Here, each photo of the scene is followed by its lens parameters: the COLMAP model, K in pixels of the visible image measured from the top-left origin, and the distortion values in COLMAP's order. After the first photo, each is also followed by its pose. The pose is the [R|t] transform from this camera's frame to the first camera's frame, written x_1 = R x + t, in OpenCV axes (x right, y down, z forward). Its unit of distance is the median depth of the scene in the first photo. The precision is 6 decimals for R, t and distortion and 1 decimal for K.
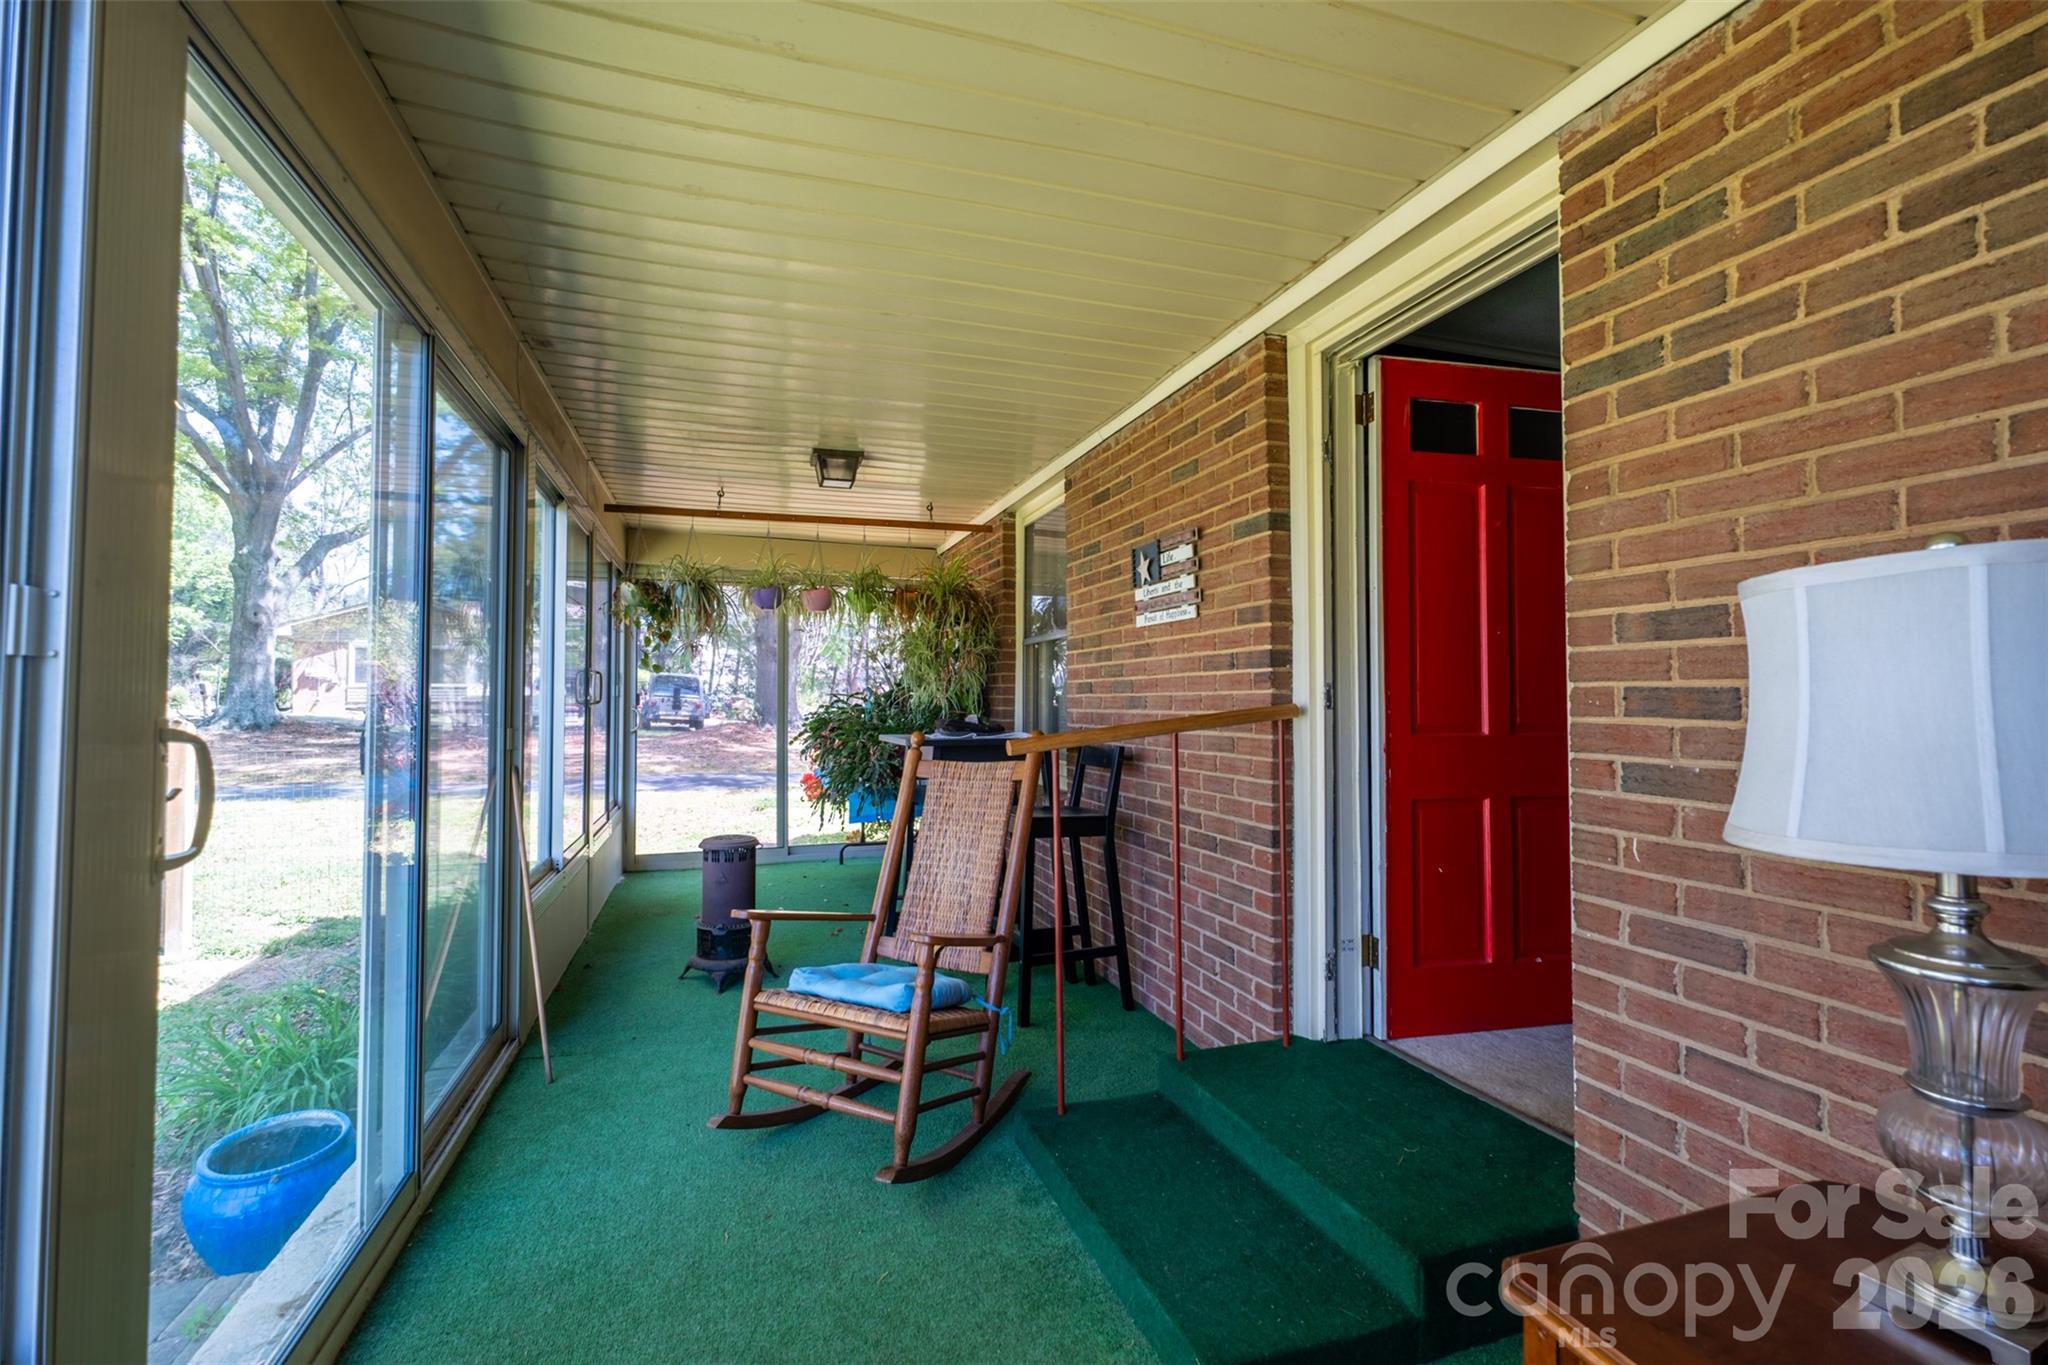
lens RADIAL K [[912.8, 0, 1017.9], [0, 912.8, 676.3], [0, 0, 1]] dist [0.011301, 0.000091]
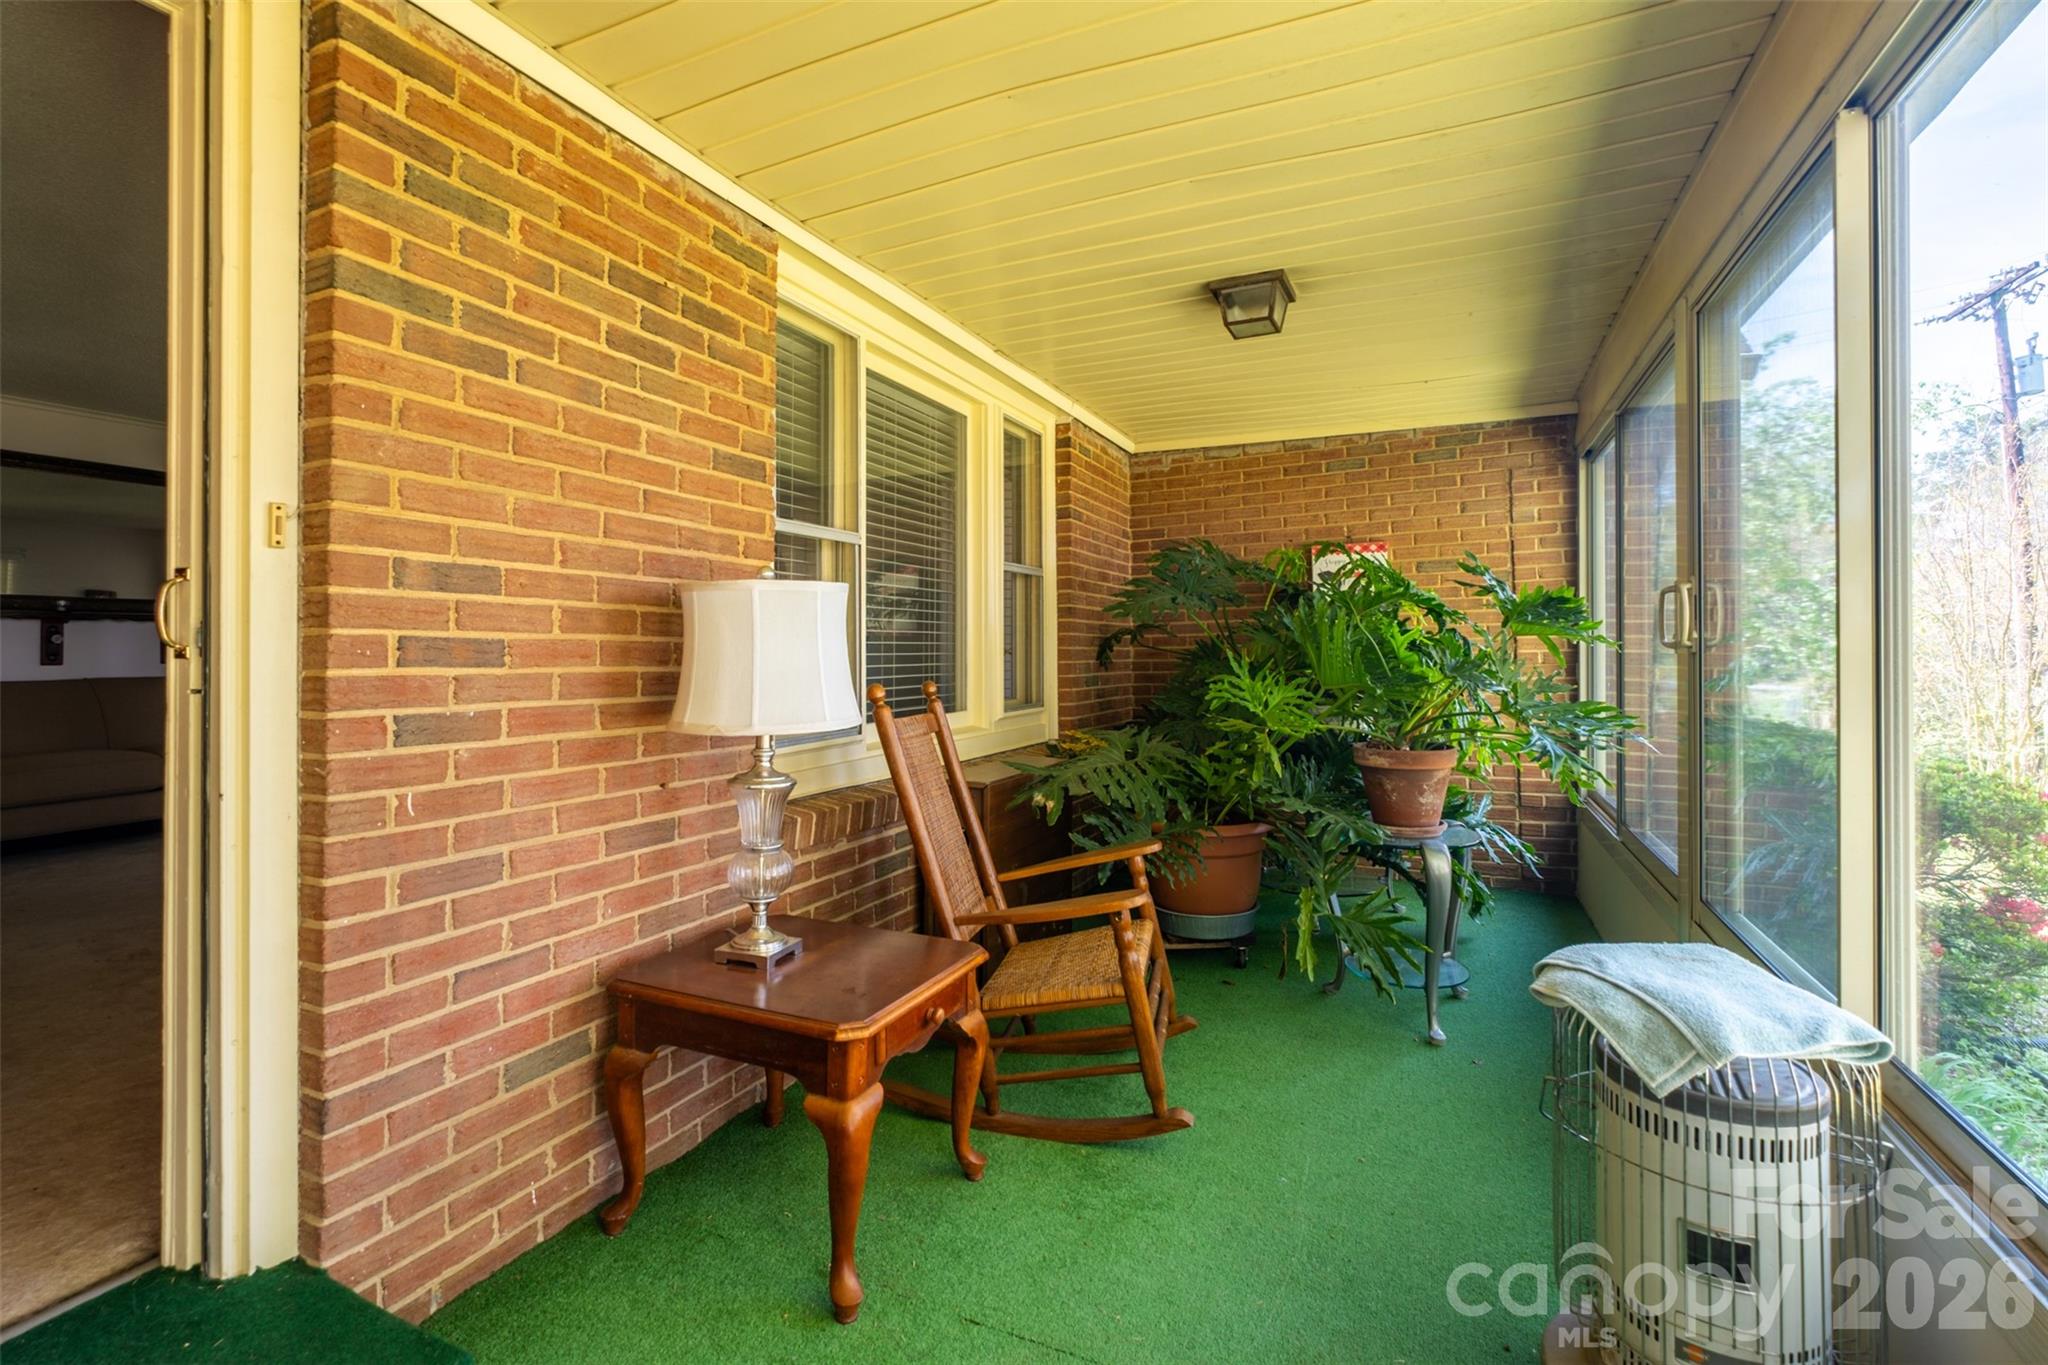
lens RADIAL K [[912.8, 0, 1017.9], [0, 912.8, 676.3], [0, 0, 1]] dist [0.011301, 0.000091]
pose [[-0.728588, -0.004907, 0.684935, -0.474586], [-0.006374, 0.999980, 0.000384, 0.051661], [-0.684922, -0.004086, -0.728605, 1.321983]]
